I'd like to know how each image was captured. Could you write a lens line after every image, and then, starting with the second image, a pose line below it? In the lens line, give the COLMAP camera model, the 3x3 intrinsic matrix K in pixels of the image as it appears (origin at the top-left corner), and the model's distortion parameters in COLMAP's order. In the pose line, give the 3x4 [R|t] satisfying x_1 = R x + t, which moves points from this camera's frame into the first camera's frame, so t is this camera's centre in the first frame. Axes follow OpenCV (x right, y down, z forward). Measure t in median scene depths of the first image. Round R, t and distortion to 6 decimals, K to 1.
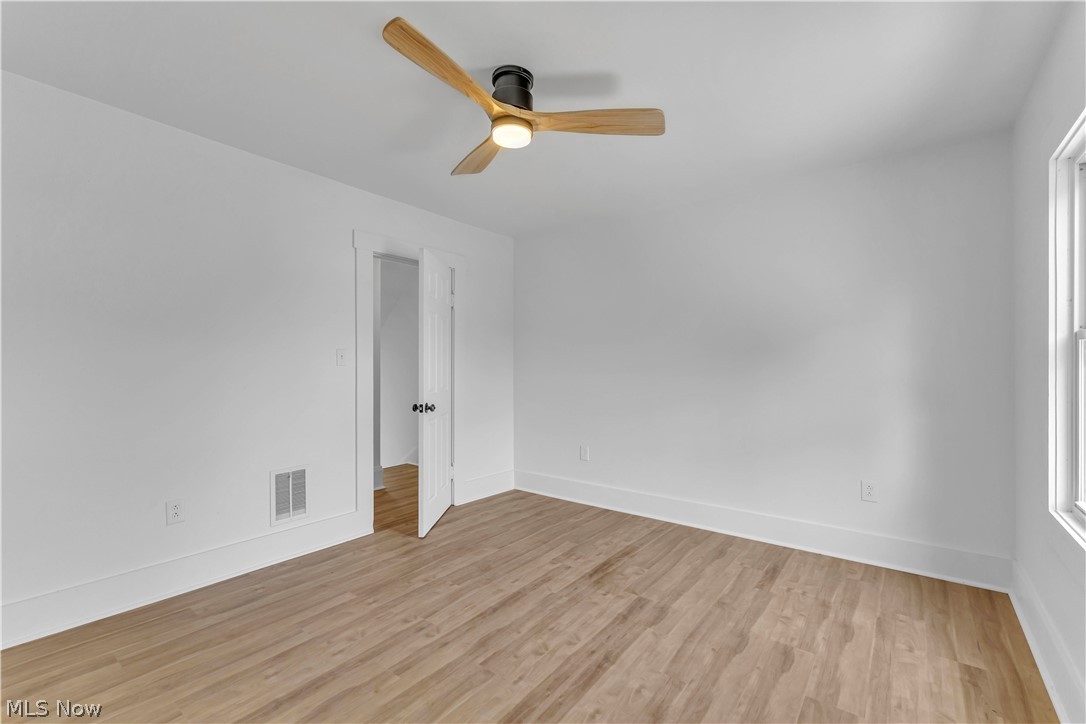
lens RADIAL K [[483.2, 0, 543.0], [0, 483.2, 362.0], [0, 0, 1]] dist [-0.000108, 0.000030]
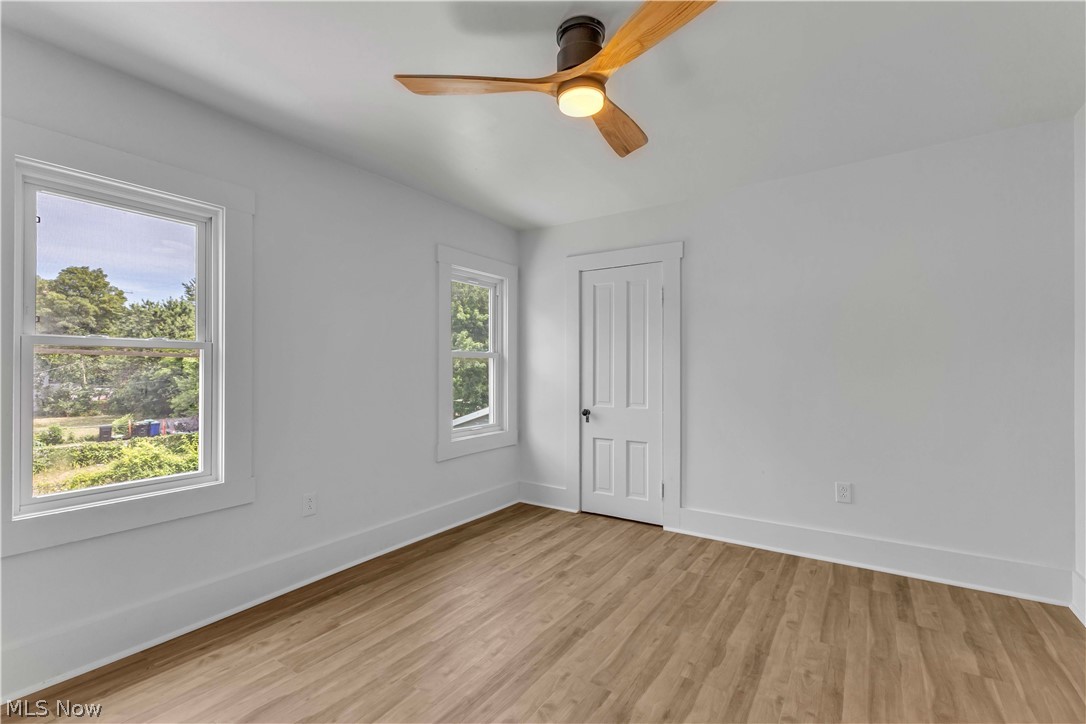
lens RADIAL K [[483.2, 0, 543.0], [0, 483.2, 362.0], [0, 0, 1]] dist [-0.000108, 0.000030]
pose [[-0.998002, -0.000969, -0.063177, 0.060700], [-0.000621, 0.999985, -0.005528, -0.002441], [0.063181, -0.005477, -0.997987, 1.997211]]
